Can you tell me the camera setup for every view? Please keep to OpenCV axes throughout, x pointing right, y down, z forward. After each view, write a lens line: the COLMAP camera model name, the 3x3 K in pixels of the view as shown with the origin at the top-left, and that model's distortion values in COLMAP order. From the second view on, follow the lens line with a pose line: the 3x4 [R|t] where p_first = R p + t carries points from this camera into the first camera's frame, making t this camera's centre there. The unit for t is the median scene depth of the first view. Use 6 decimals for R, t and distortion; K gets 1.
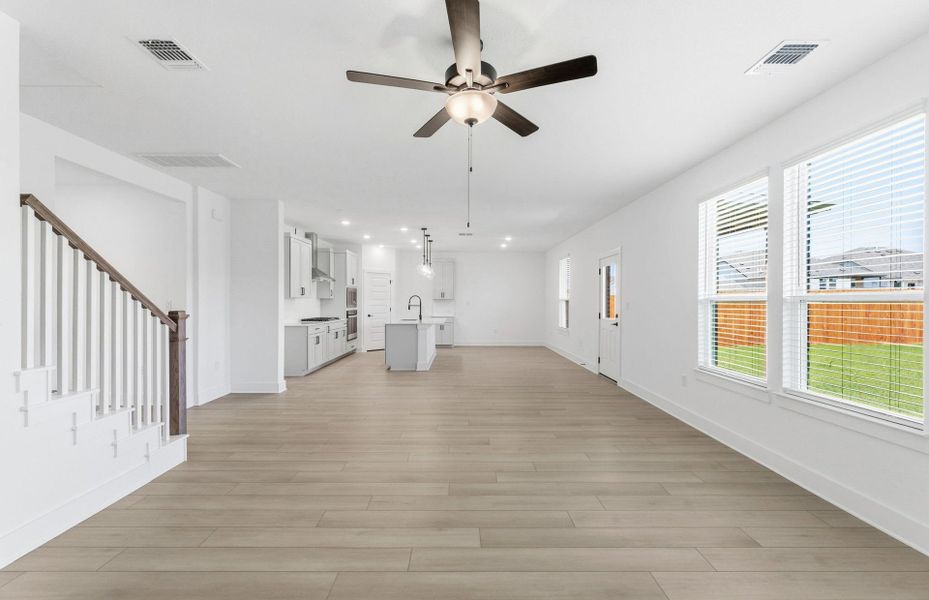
lens RADIAL K [[377.0, 0, 464.5], [0, 377.0, 300.0], [0, 0, 1]] dist [-0.000871, -0.000100]
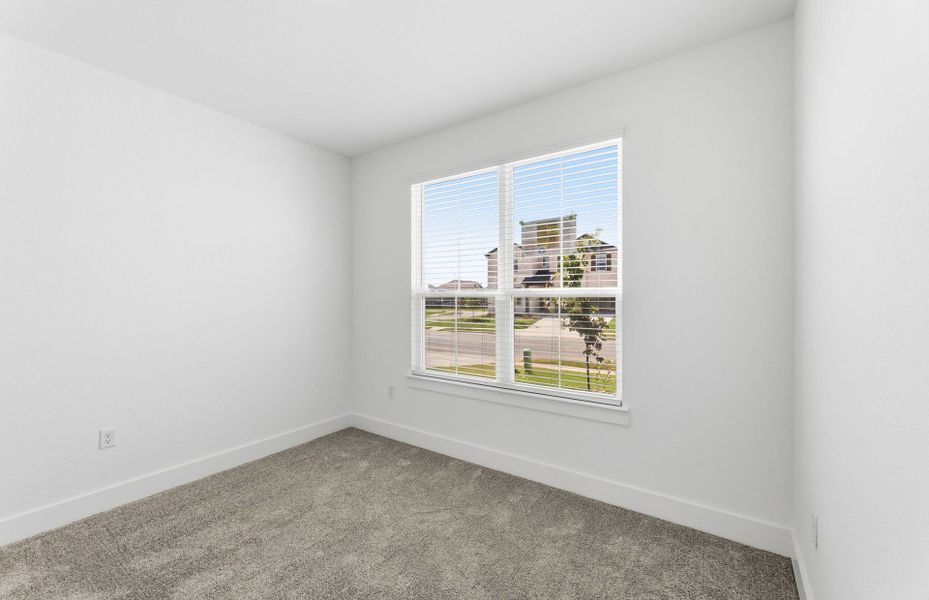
lens RADIAL K [[377.0, 0, 464.5], [0, 377.0, 300.0], [0, 0, 1]] dist [-0.000871, -0.000100]
pose [[0.589247, -0.008979, 0.807903, -0.006501], [-0.000332, 0.999935, 0.011355, 0.000054], [-0.807953, -0.006959, 0.589206, 0.207936]]
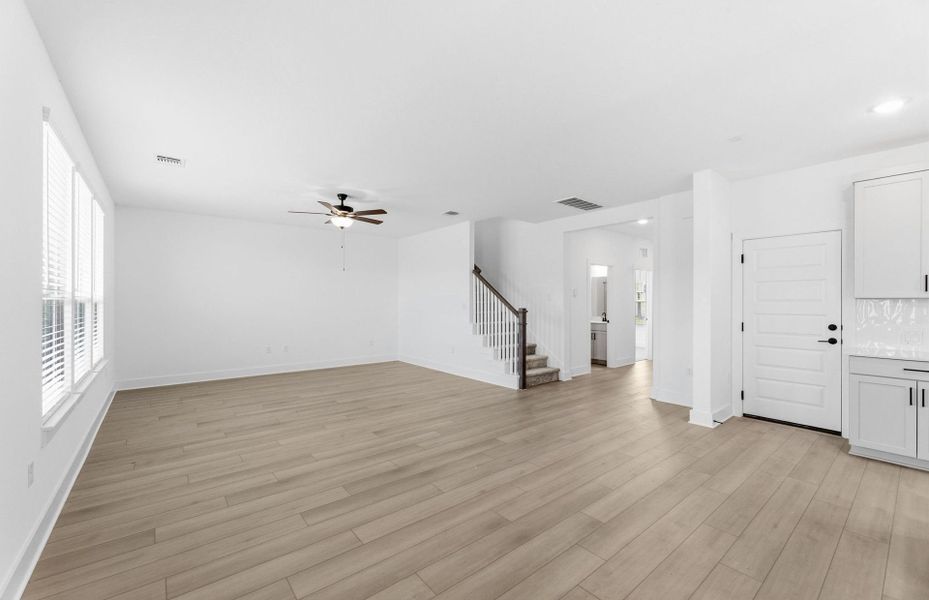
lens RADIAL K [[377.0, 0, 464.5], [0, 377.0, 300.0], [0, 0, 1]] dist [-0.000871, -0.000100]
pose [[-0.780155, -0.005514, -0.625562, 0.766004], [-0.003999, 0.999985, -0.003828, -0.003235], [0.625574, -0.000485, -0.780165, 2.832135]]
